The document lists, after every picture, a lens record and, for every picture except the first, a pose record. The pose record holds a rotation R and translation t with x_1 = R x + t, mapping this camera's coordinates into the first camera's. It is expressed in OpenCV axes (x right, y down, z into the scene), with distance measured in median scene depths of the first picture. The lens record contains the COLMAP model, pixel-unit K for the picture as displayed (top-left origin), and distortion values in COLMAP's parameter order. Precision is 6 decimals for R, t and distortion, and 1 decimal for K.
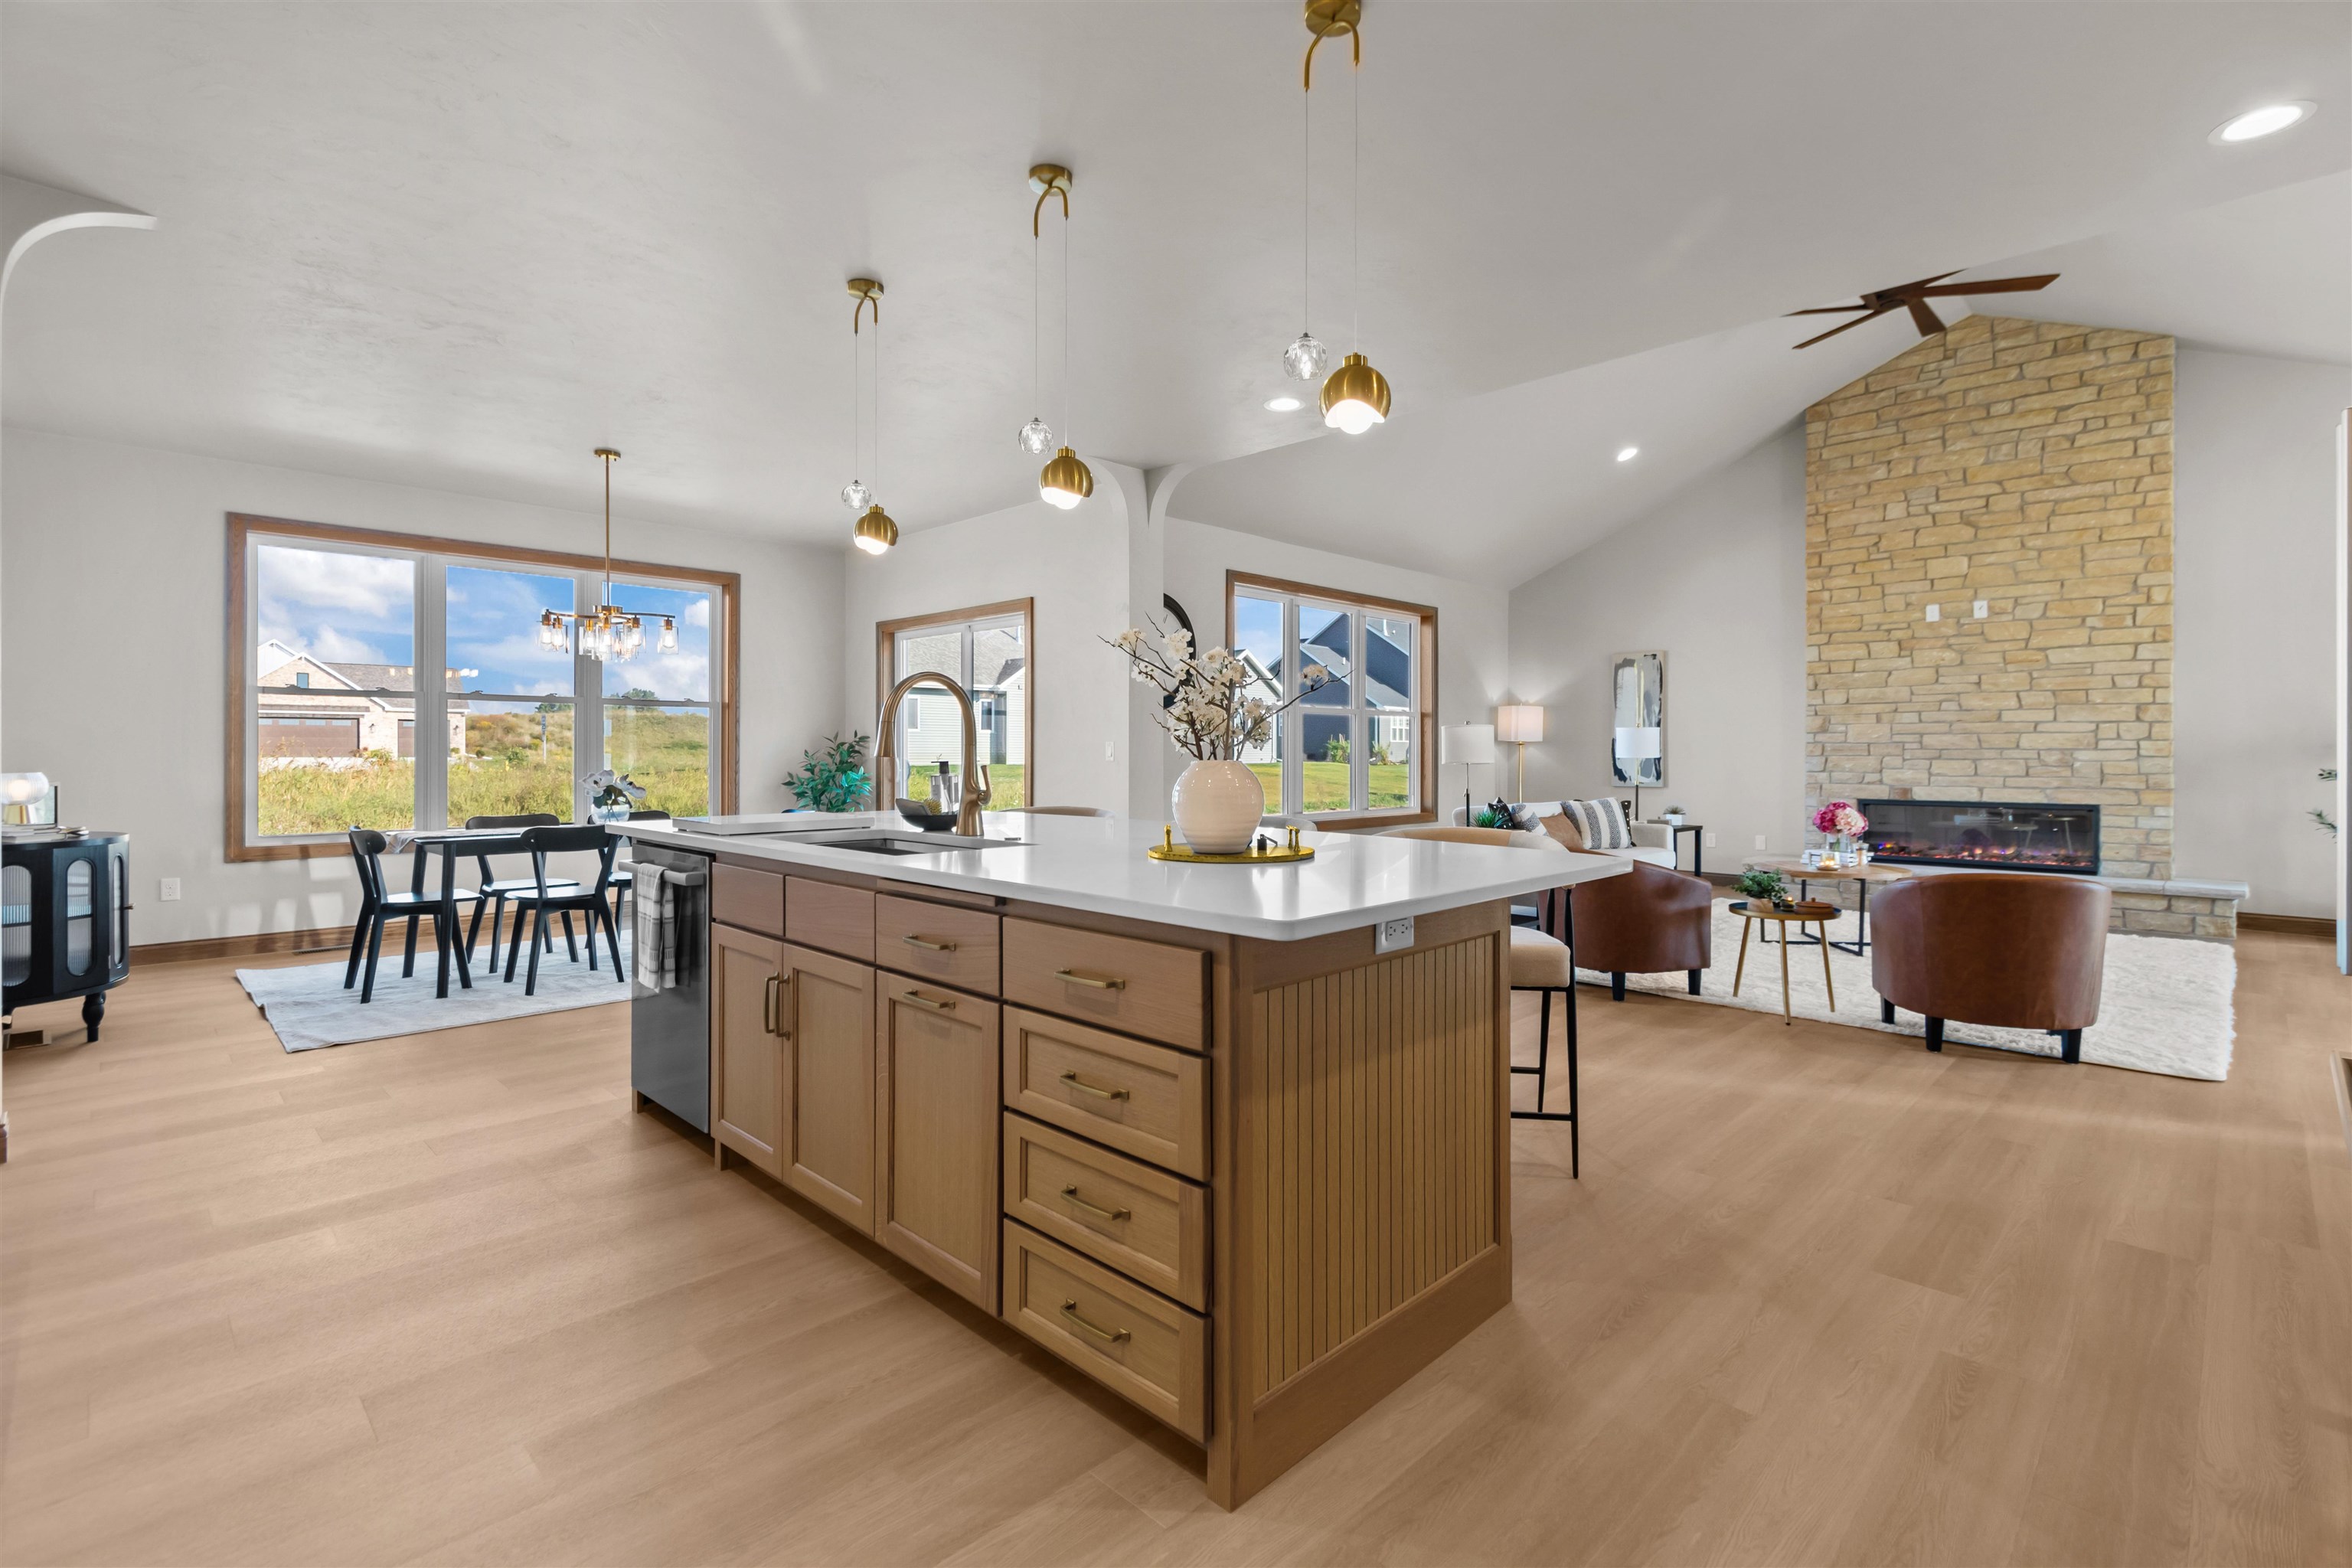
lens RADIAL K [[1066.1, 0, 1174.5], [0, 1066.1, 755.0], [0, 0, 1]] dist [0.001116, -0.000010]
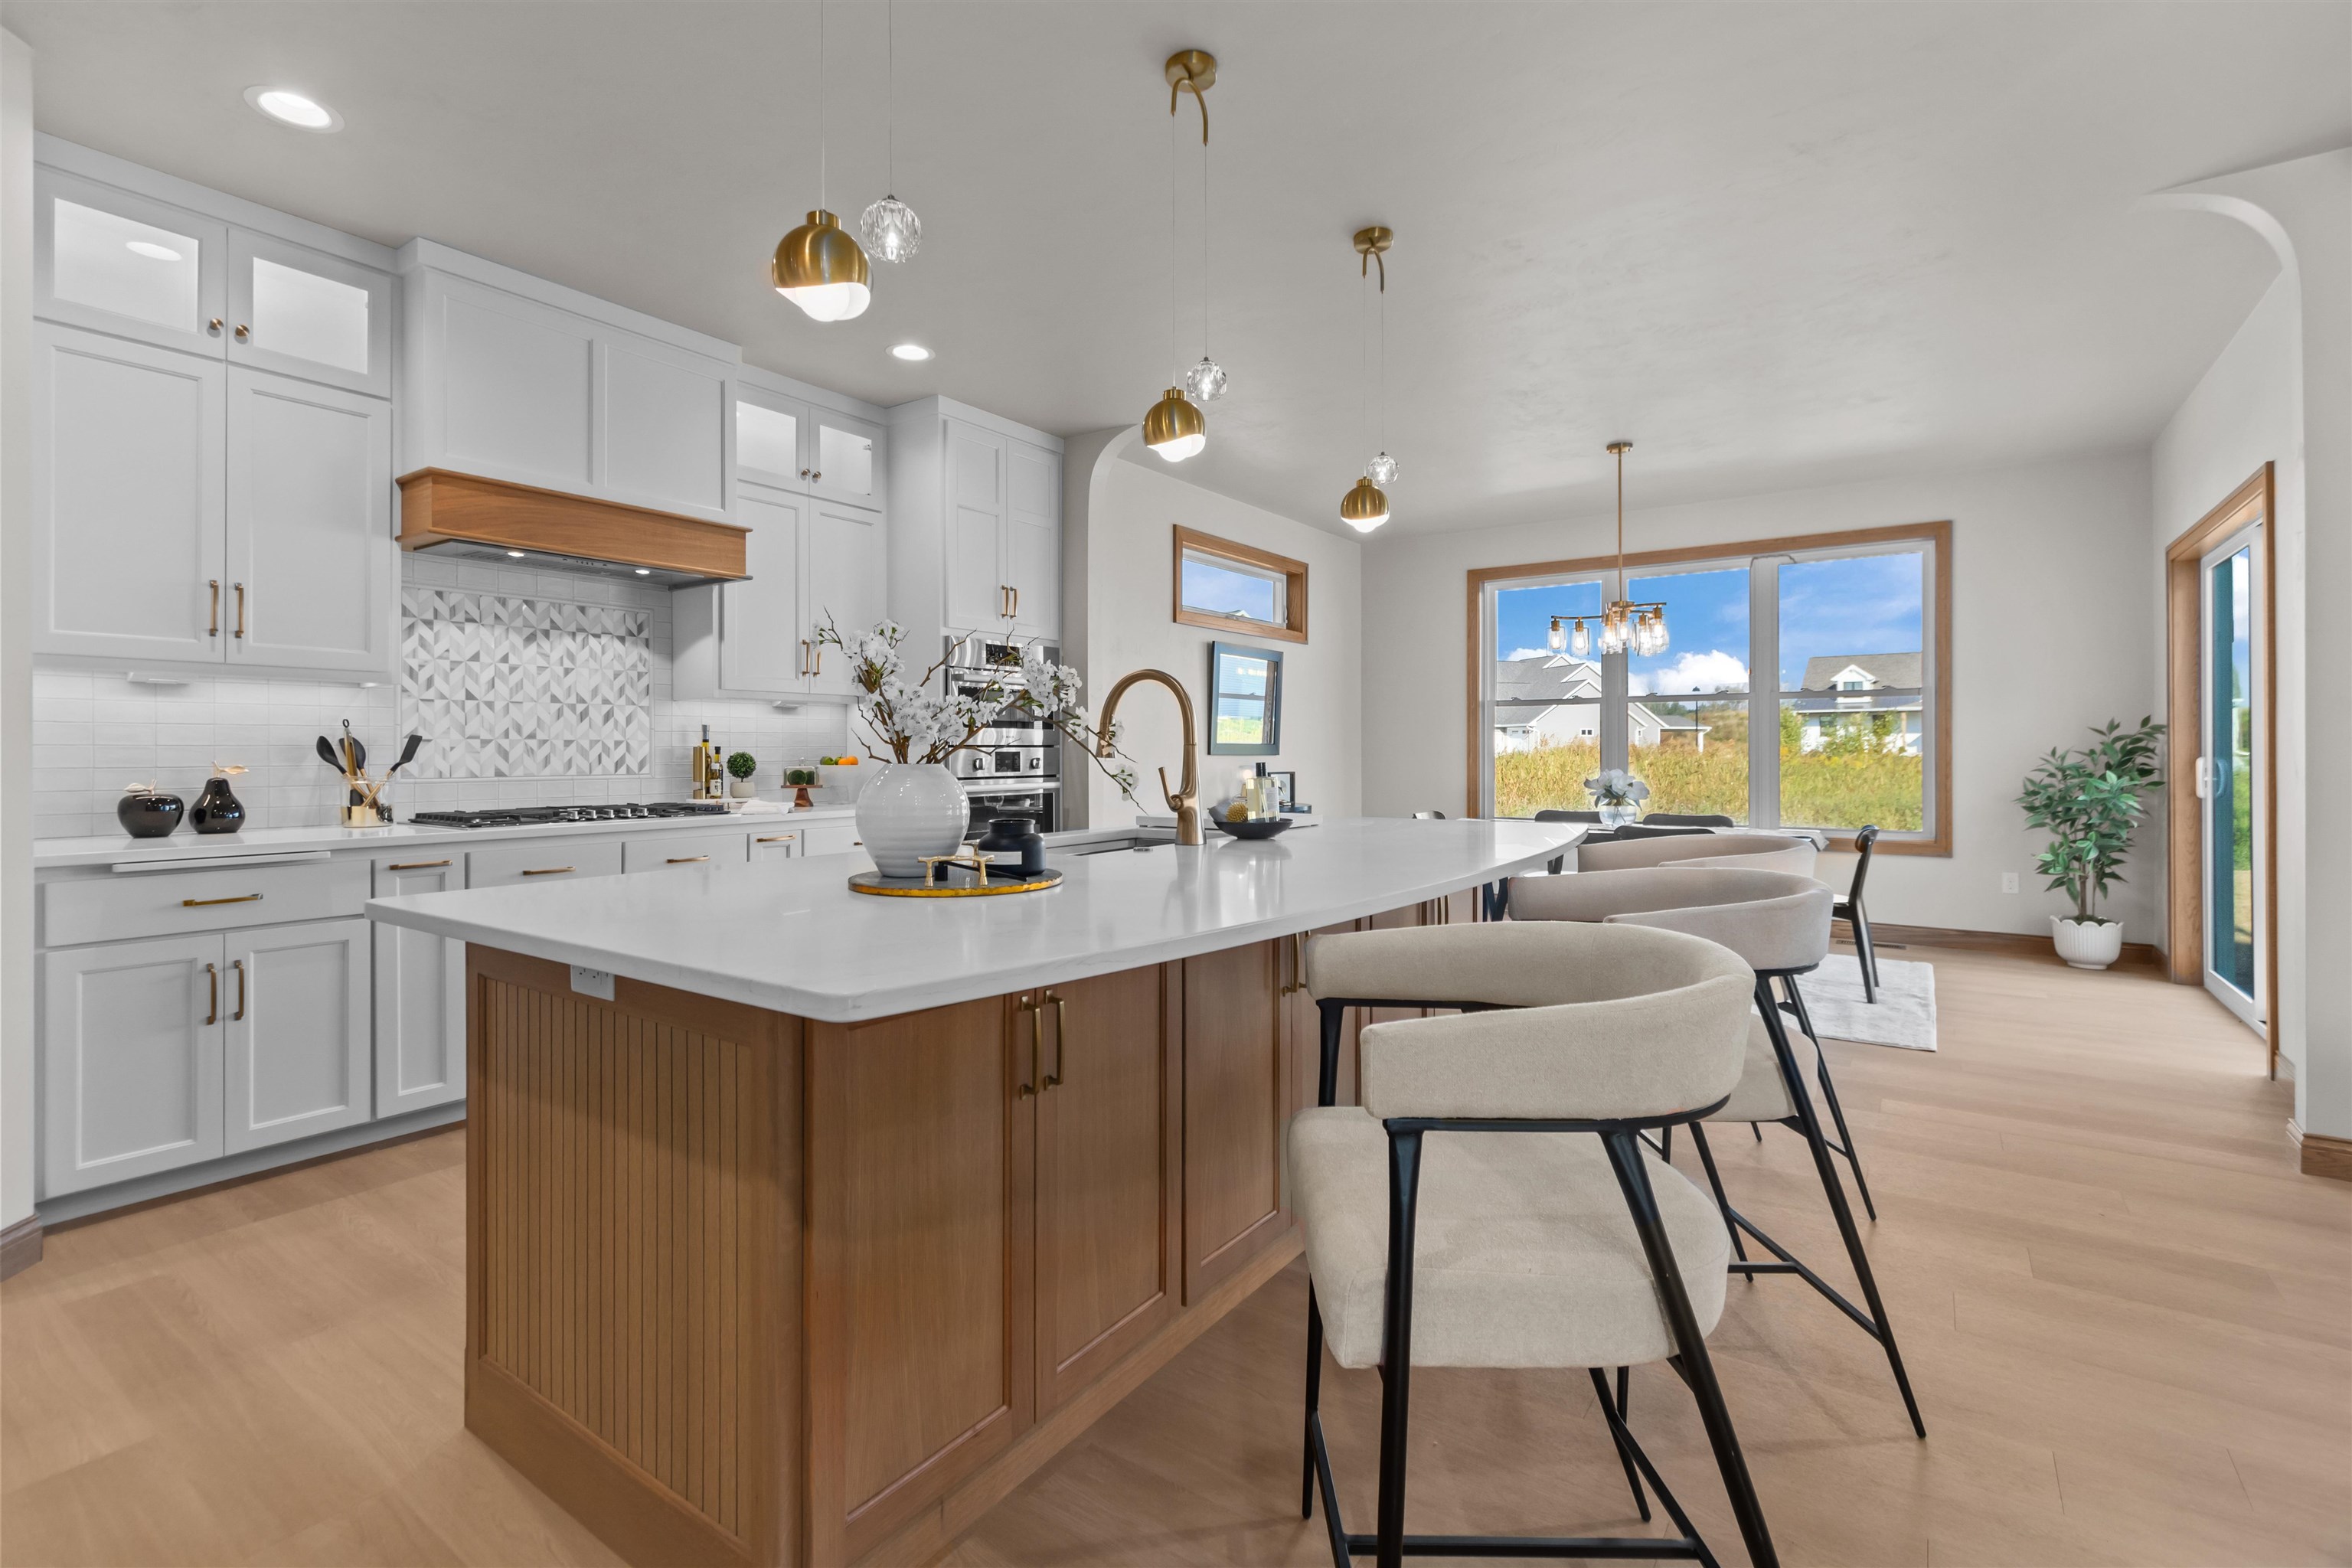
lens RADIAL K [[1066.1, 0, 1174.5], [0, 1066.1, 755.0], [0, 0, 1]] dist [0.001116, -0.000010]
pose [[0.168069, -0.001804, -0.985774, 0.357765], [0.003431, 0.999993, -0.001245, -0.000411], [0.985769, -0.003173, 0.168074, 0.427855]]
